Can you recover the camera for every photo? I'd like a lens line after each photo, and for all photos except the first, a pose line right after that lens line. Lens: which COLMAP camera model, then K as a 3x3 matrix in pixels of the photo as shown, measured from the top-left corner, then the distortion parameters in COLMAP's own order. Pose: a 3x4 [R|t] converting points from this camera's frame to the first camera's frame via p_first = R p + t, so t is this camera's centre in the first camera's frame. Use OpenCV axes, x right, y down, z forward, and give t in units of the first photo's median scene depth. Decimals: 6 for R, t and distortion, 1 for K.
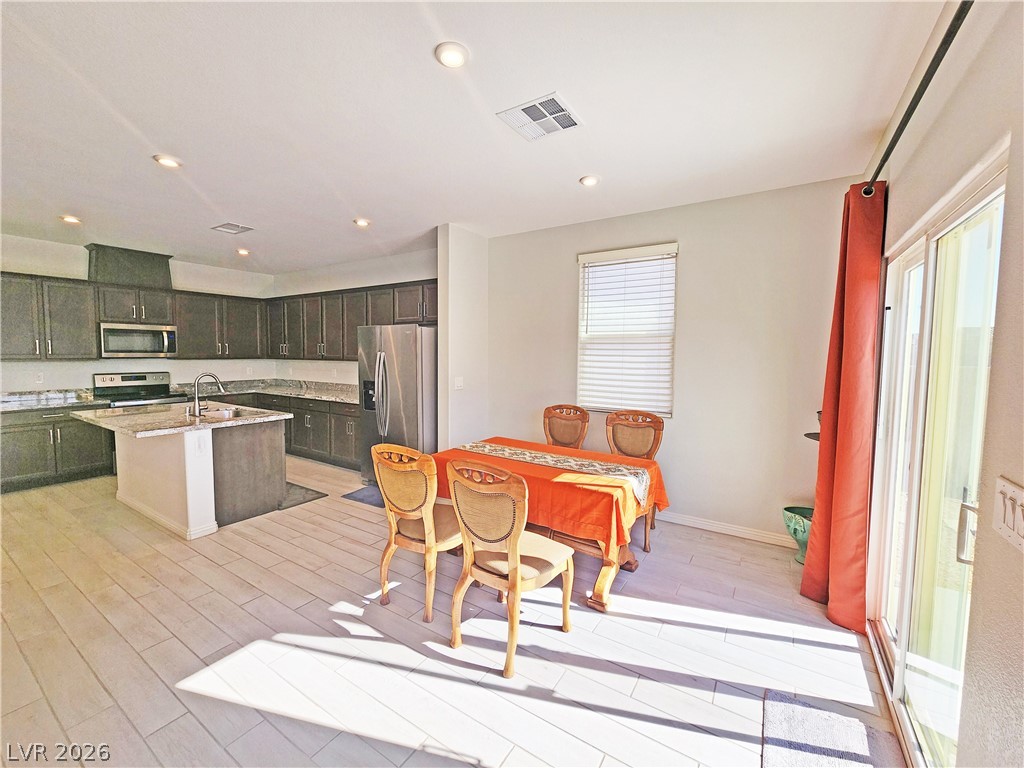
lens RADIAL K [[420.6, 0, 508.9], [0, 420.6, 376.1], [0, 0, 1]] dist [-0.001503, 0.000640]
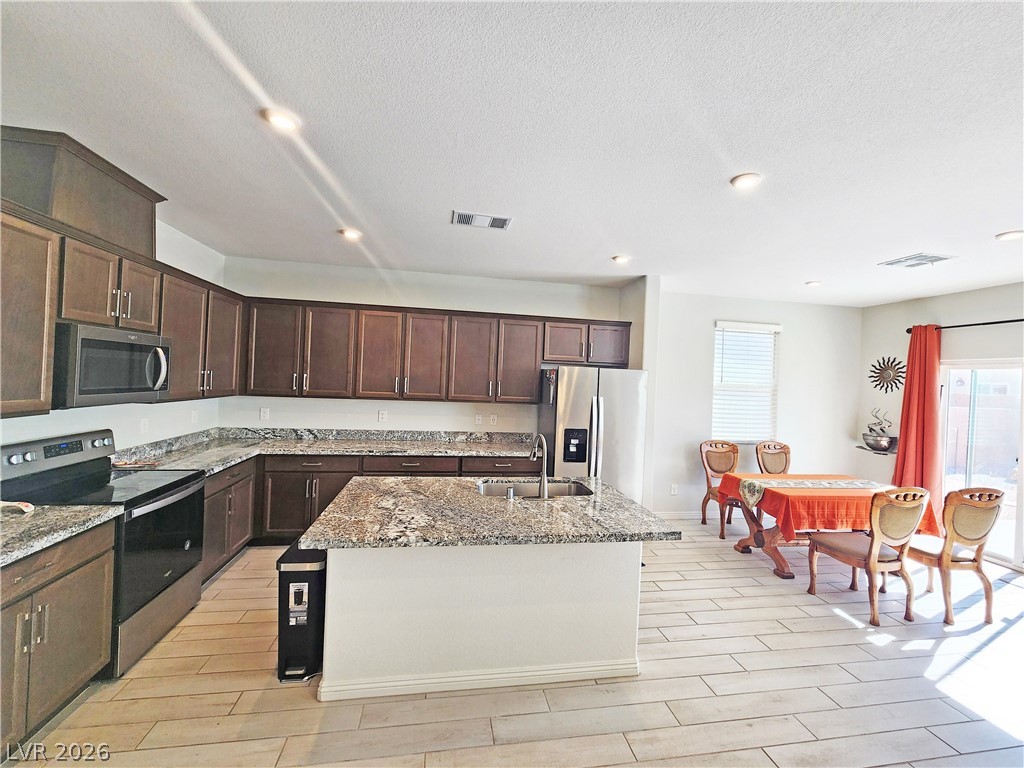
lens RADIAL K [[420.6, 0, 512.3], [0, 420.6, 377.4], [0, 0, 1]] dist [-0.001503, 0.000640]
pose [[0.736428, 0.025368, 0.676040, -1.049082], [0.003445, 0.999143, -0.041245, -0.061583], [-0.676507, 0.032703, 0.735710, 0.447994]]
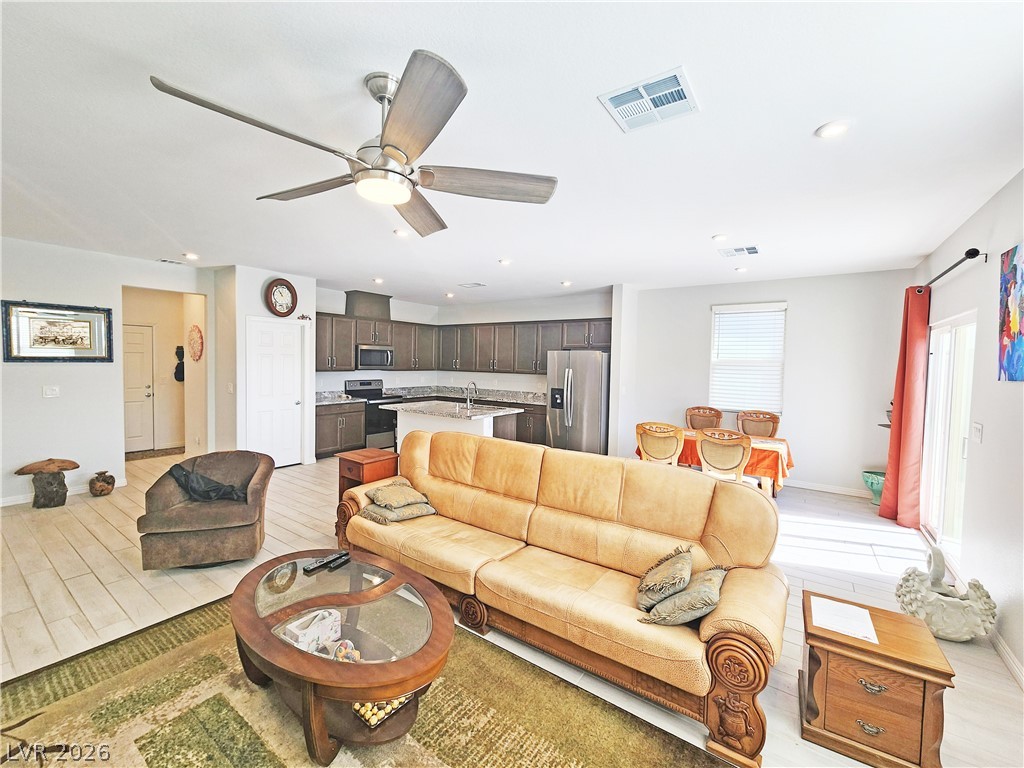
lens RADIAL K [[420.6, 0, 512.2], [0, 420.6, 376.0], [0, 0, 1]] dist [-0.001503, 0.000640]
pose [[0.999211, 0.014159, -0.037095, -0.442209], [-0.015057, 0.999597, -0.024055, 0.005890], [0.036740, 0.024595, 0.999022, -0.464310]]
